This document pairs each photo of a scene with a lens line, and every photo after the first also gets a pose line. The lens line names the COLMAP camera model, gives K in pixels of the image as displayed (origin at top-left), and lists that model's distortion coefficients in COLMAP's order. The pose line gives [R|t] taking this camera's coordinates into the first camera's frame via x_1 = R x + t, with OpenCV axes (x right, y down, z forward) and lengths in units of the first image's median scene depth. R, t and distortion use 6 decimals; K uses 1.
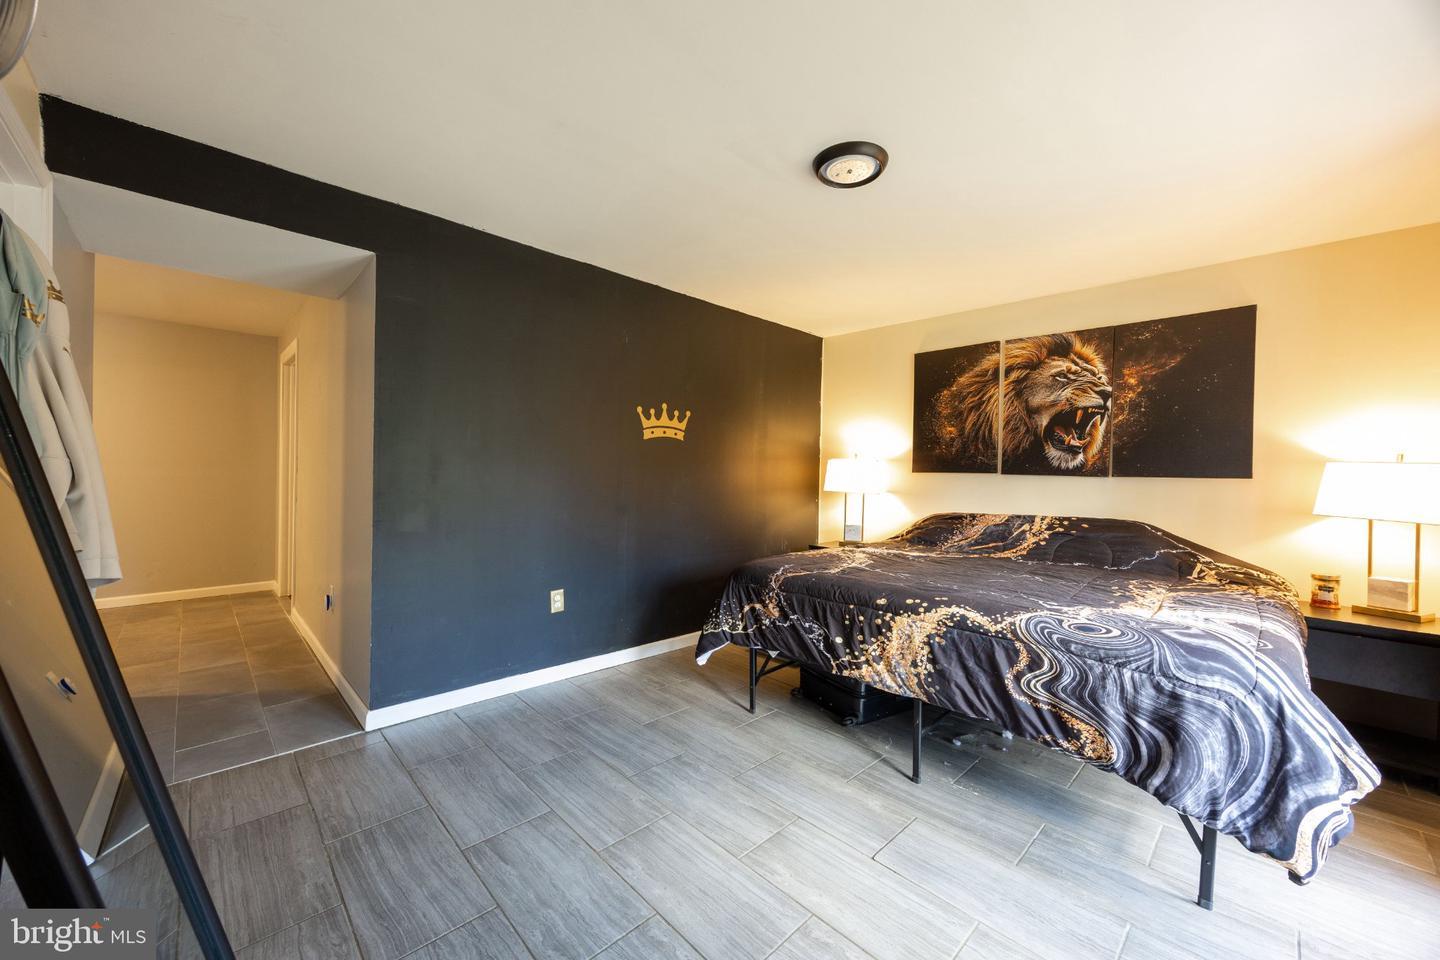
lens RADIAL K [[556.0, 0, 722.5], [0, 556.0, 479.9], [0, 0, 1]] dist [-0.001821, 0.000142]
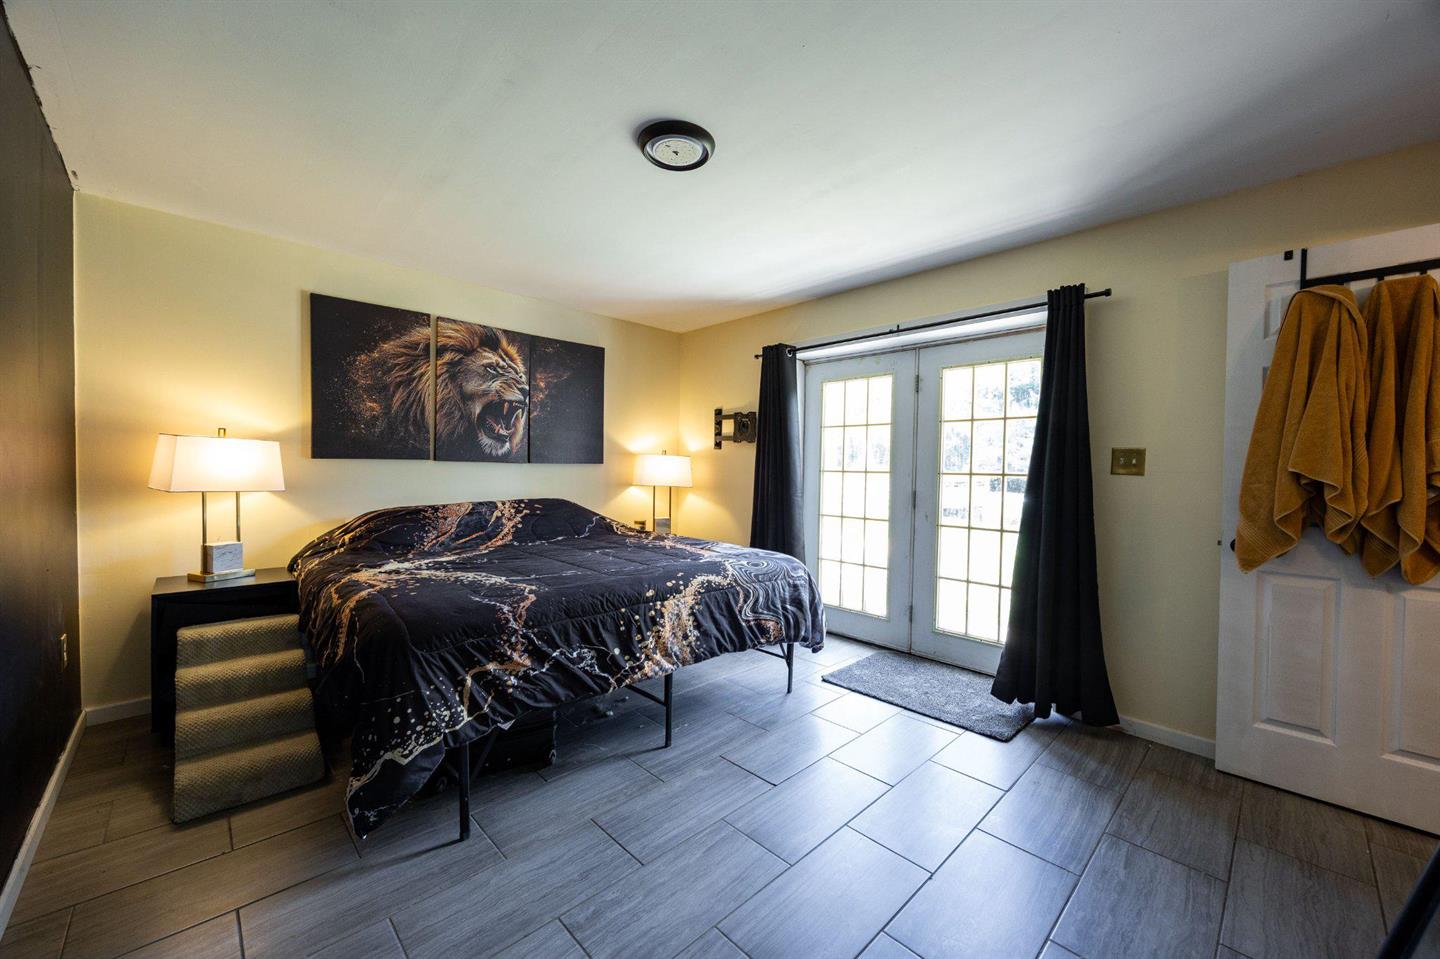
lens RADIAL K [[556.0, 0, 722.5], [0, 556.0, 479.4], [0, 0, 1]] dist [-0.001821, 0.000142]
pose [[-0.002371, -0.041689, 0.999128, -0.606719], [0.000802, 0.999130, 0.041691, -0.024588], [-0.999997, 0.000900, -0.002335, 0.743354]]
